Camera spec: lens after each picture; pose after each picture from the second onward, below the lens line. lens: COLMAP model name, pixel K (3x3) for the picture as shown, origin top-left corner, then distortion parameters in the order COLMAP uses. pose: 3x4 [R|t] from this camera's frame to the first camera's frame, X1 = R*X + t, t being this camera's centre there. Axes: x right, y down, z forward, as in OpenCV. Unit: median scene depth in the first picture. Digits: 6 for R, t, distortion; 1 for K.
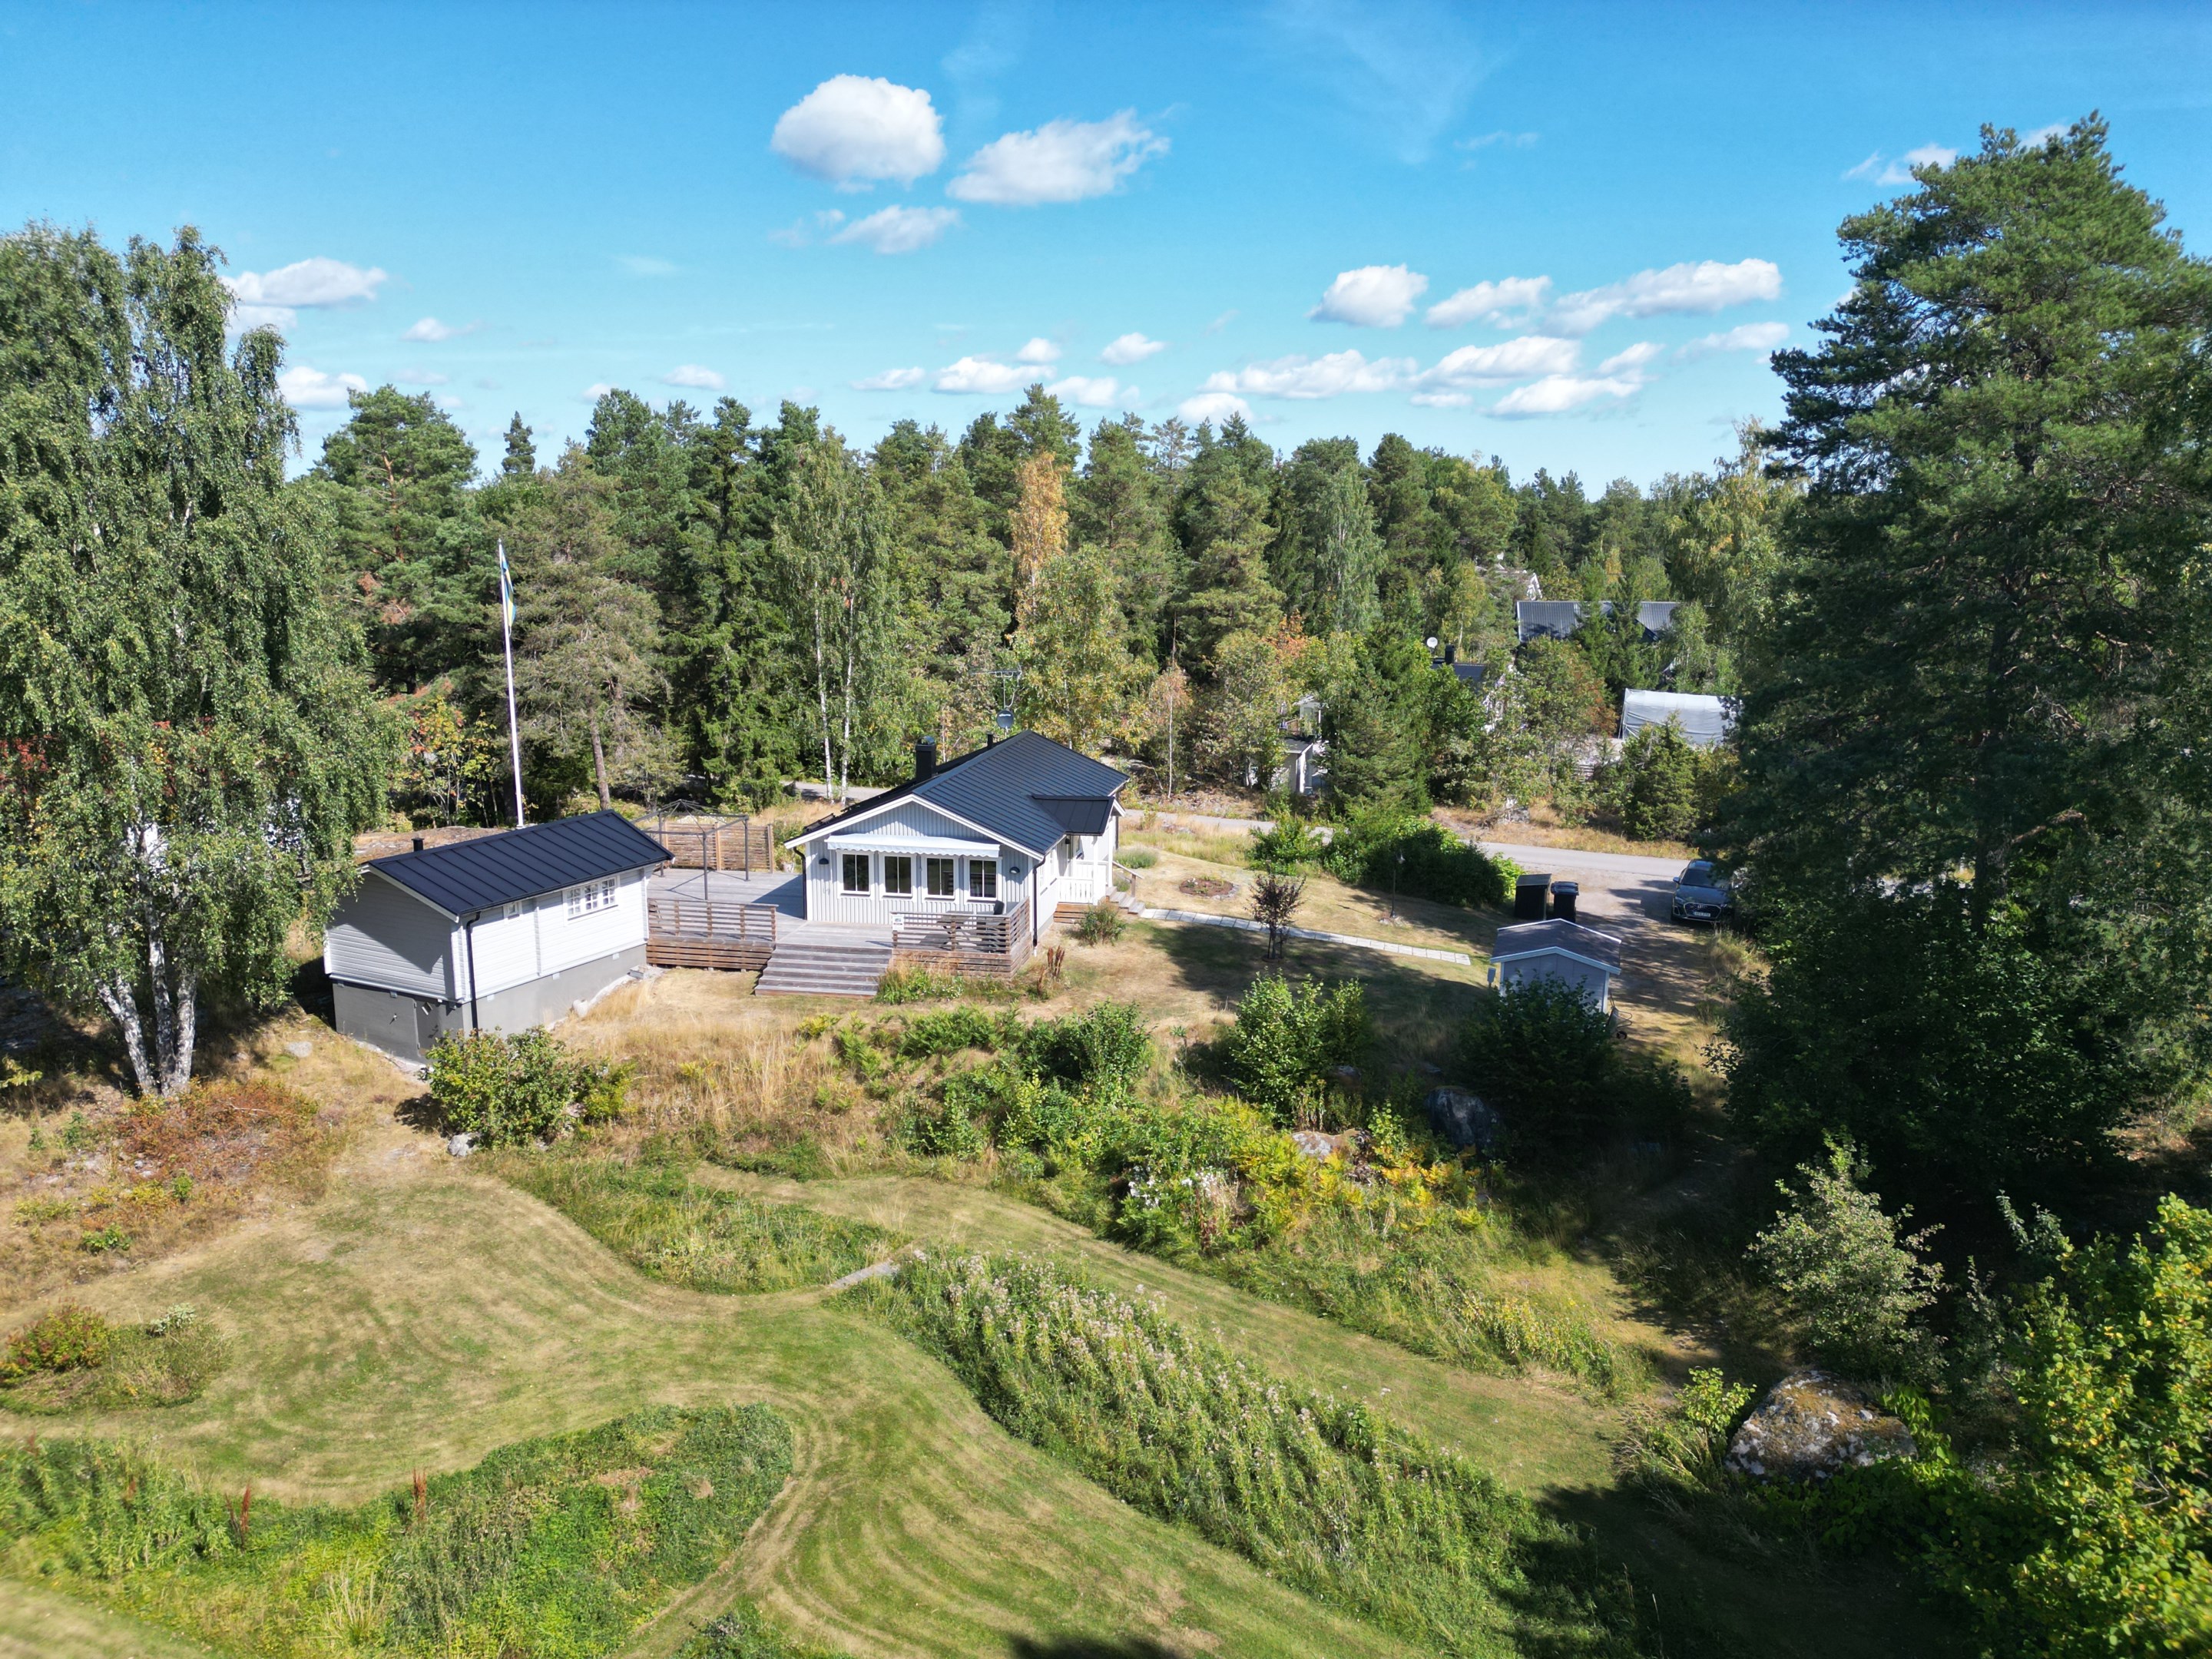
lens RADIAL K [[1519.5, 0, 1120.1], [0, 1519.5, 835.8], [0, 0, 1]] dist [0.093250, -0.120556]
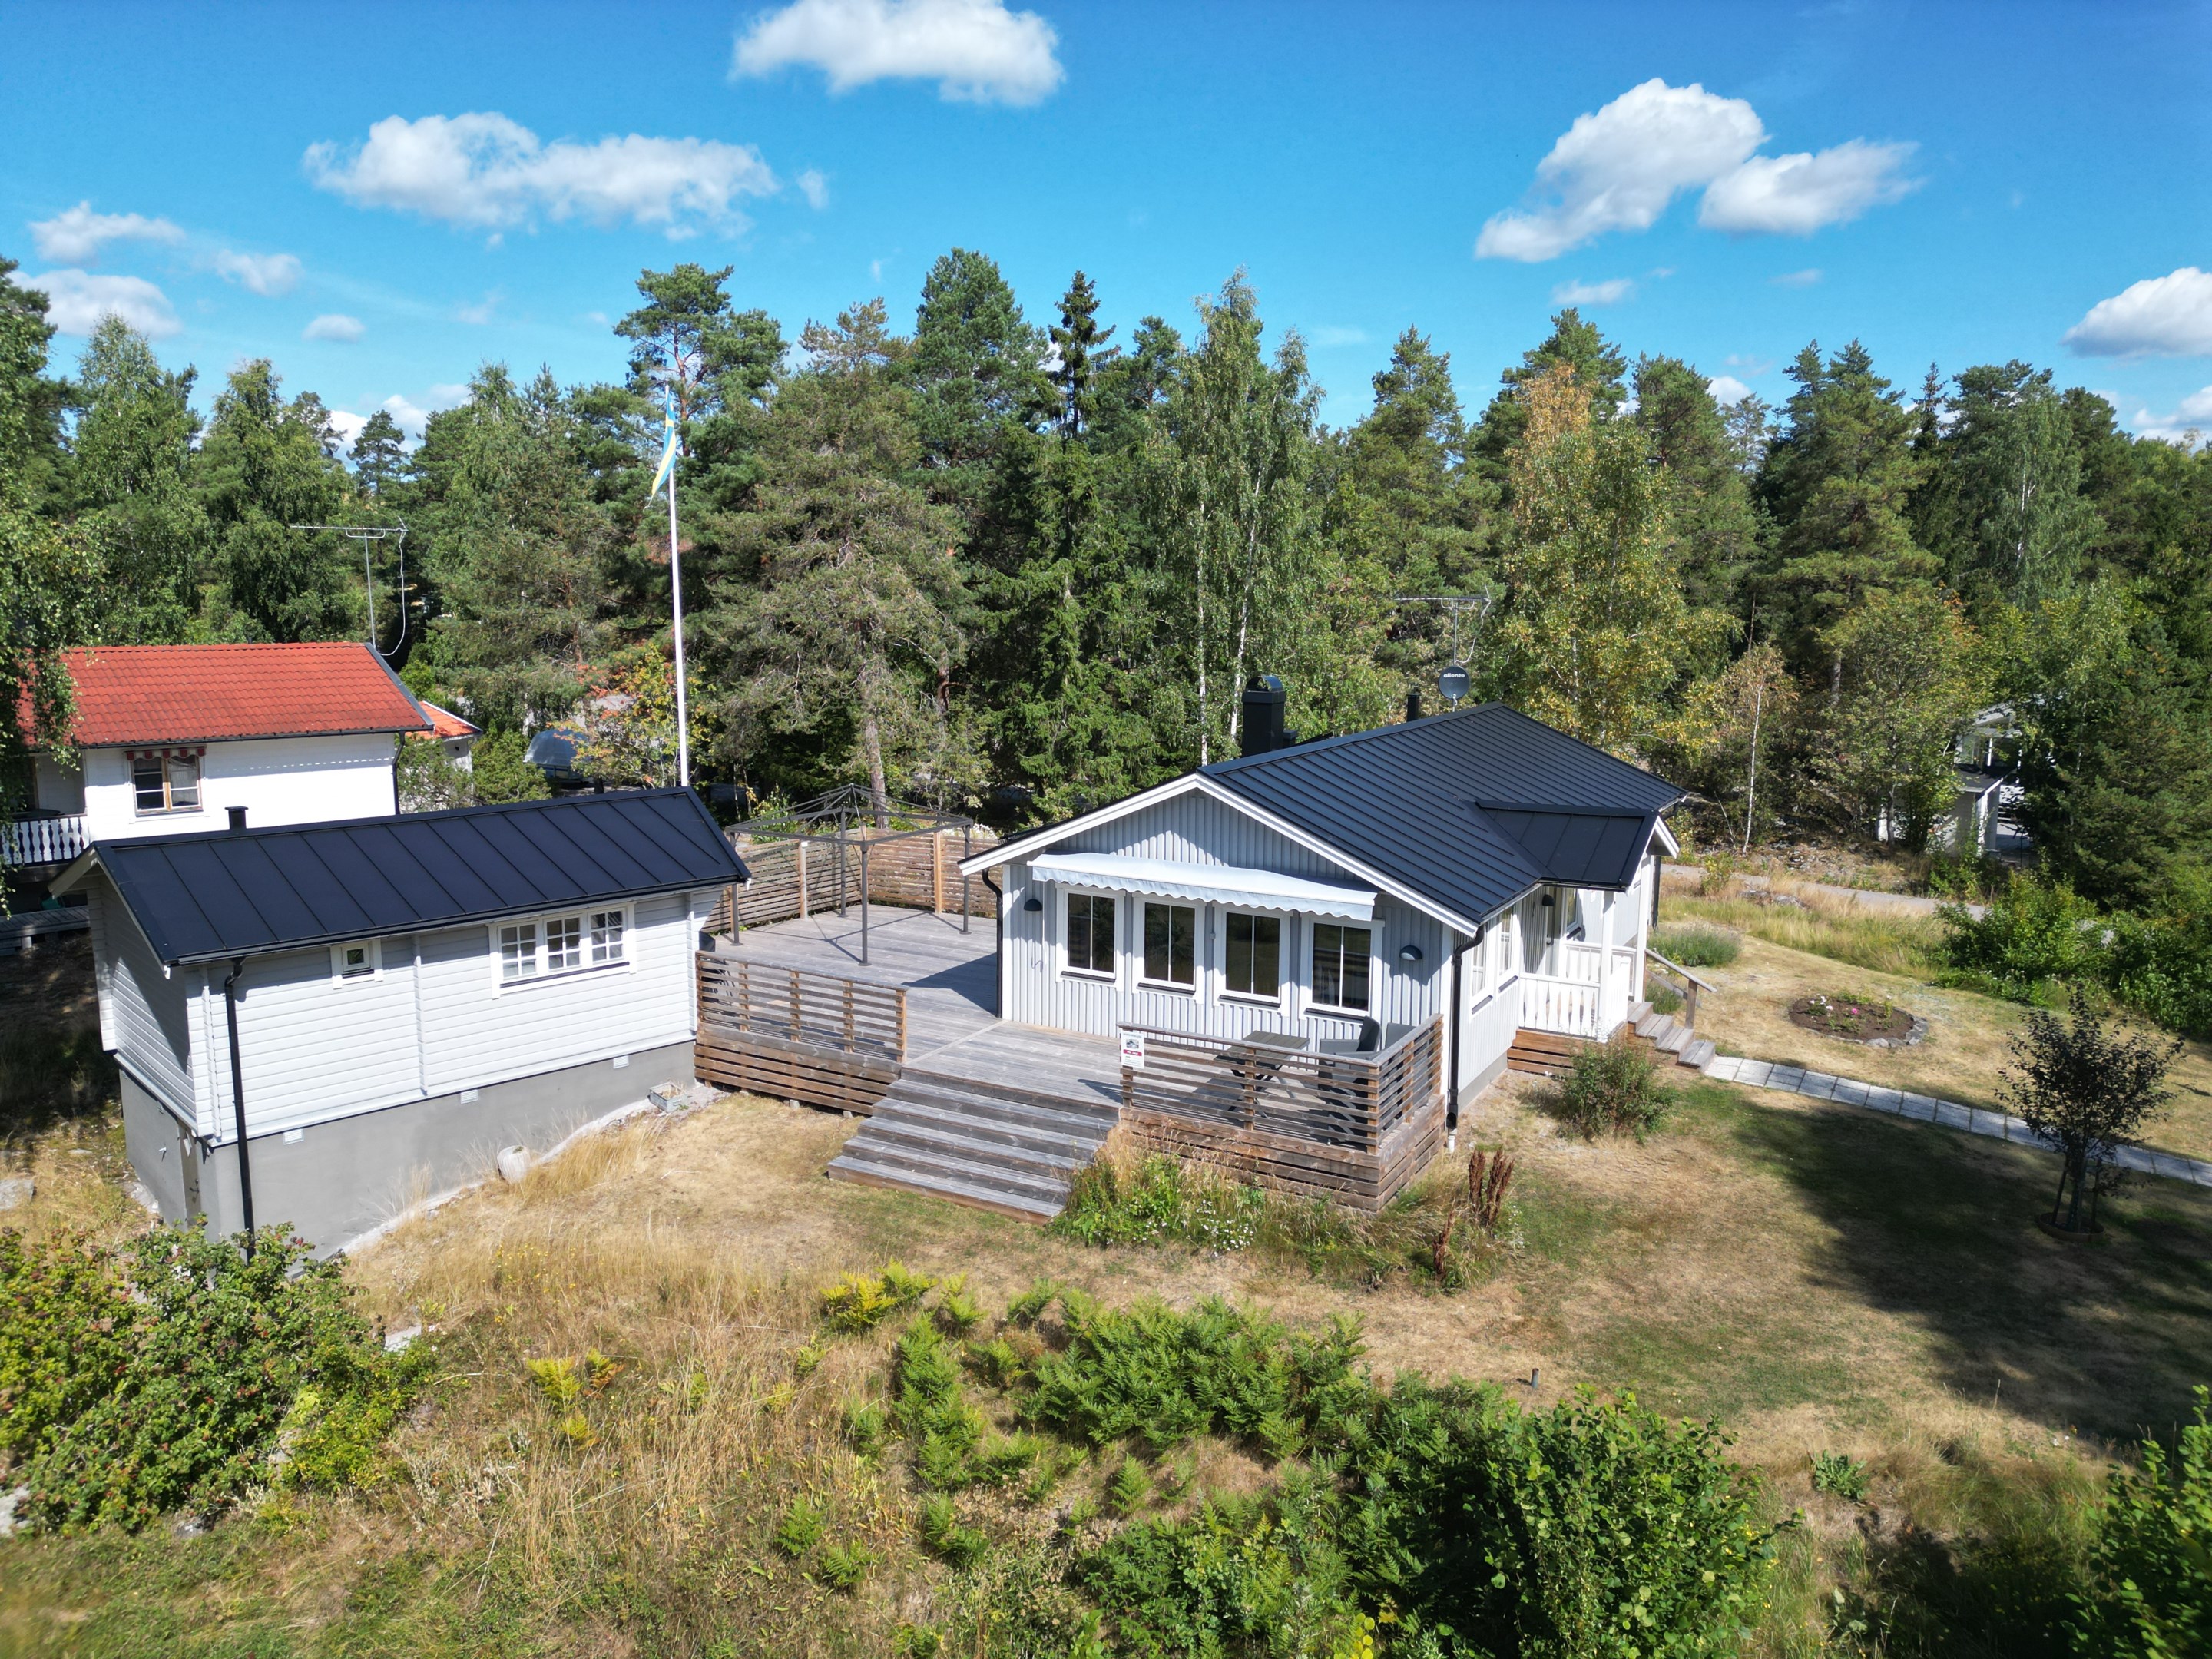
lens RADIAL K [[1519.5, 0, 1120.1], [0, 1519.5, 835.8], [0, 0, 1]] dist [0.093250, -0.120556]
pose [[0.944022, 0.050735, -0.325958, -0.005552], [-0.064675, 0.997391, -0.032066, 0.007314], [0.323481, 0.051352, 0.944840, 0.478642]]
